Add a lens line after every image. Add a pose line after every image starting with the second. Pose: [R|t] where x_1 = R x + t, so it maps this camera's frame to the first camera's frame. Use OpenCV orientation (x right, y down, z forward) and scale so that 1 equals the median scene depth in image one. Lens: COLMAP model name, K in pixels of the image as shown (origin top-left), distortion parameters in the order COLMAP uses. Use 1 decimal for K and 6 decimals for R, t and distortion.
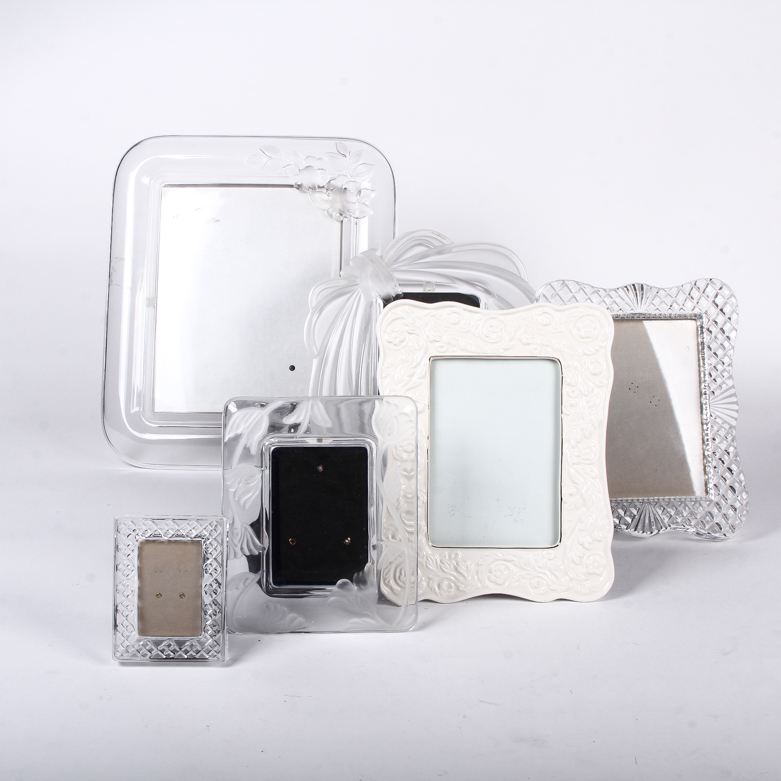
lens RADIAL K [[1334.6, 0, 392.3], [0, 1334.6, 389.2], [0, 0, 1]] dist [-0.084605, 0.000000]
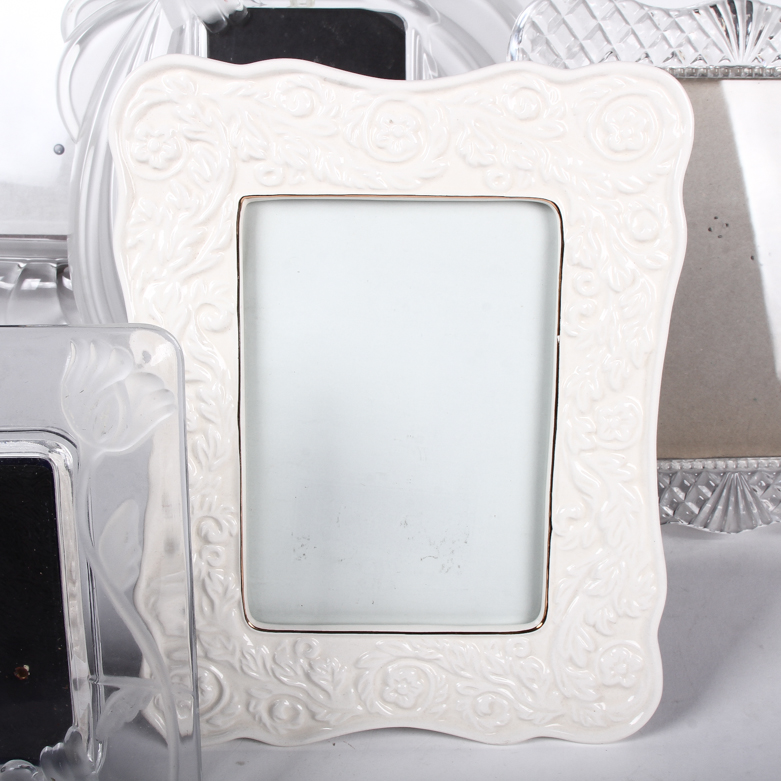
lens RADIAL K [[1334.6, 0, 392.0], [0, 1334.6, 388.2], [0, 0, 1]] dist [-0.084605, 0.000000]
pose [[0.999889, 0.007985, -0.012566, 0.081160], [-0.004565, 0.967783, 0.251743, -0.071487], [0.014172, -0.251657, 0.967713, 0.595333]]
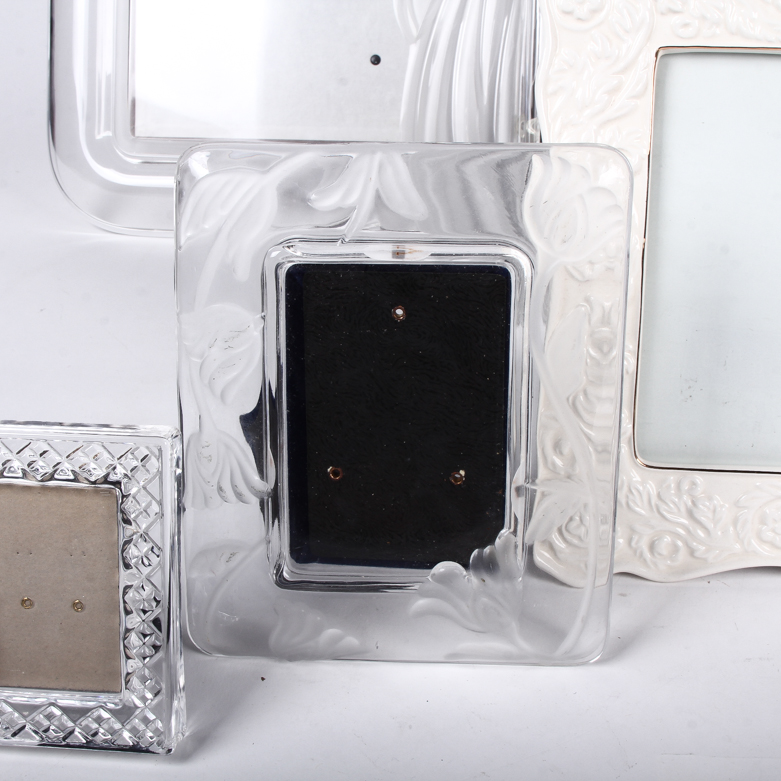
lens RADIAL K [[1334.6, 0, 389.1], [0, 1334.6, 391.9], [0, 0, 1]] dist [-0.084605, 0.000000]
pose [[0.994638, 0.033434, -0.097862, -0.013551], [-0.009052, 0.970811, 0.239676, -0.018082], [0.103018, -0.237506, 0.965908, 0.549027]]
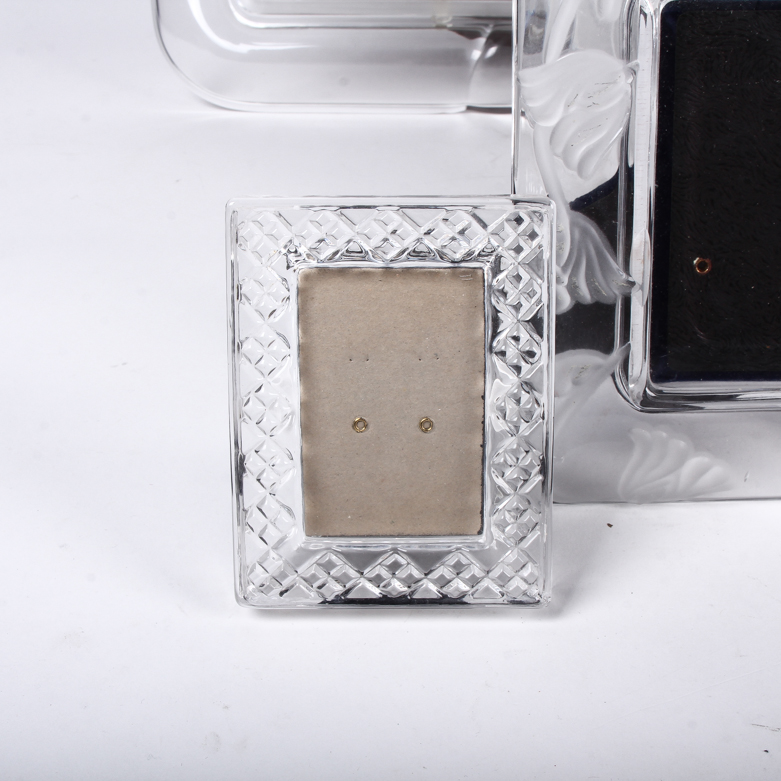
lens RADIAL K [[1334.6, 0, 388.2], [0, 1334.6, 384.6], [0, 0, 1]] dist [-0.084605, 0.000000]
pose [[0.999361, -0.001194, -0.035723, -0.141654], [0.009355, 0.973341, 0.229174, 0.058306], [0.034497, -0.229362, 0.972730, 0.600193]]
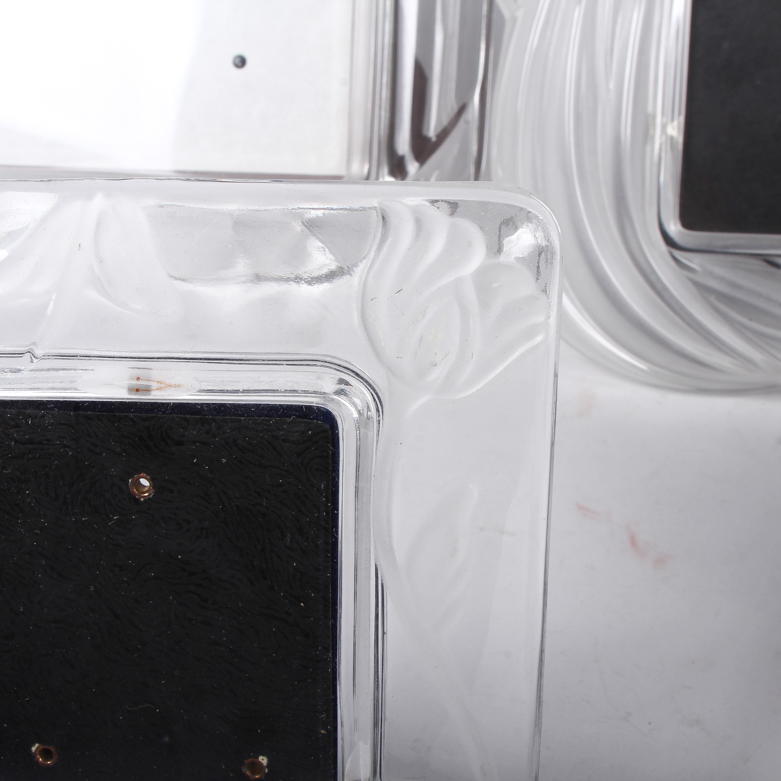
lens RADIAL K [[1334.6, 0, 394.3], [0, 1334.6, 387.7], [0, 0, 1]] dist [-0.084605, 0.000000]
pose [[0.996931, 0.035584, -0.069726, 0.006509], [-0.019594, 0.975792, 0.217821, -0.009906], [0.075789, -0.215787, 0.973495, 0.736271]]
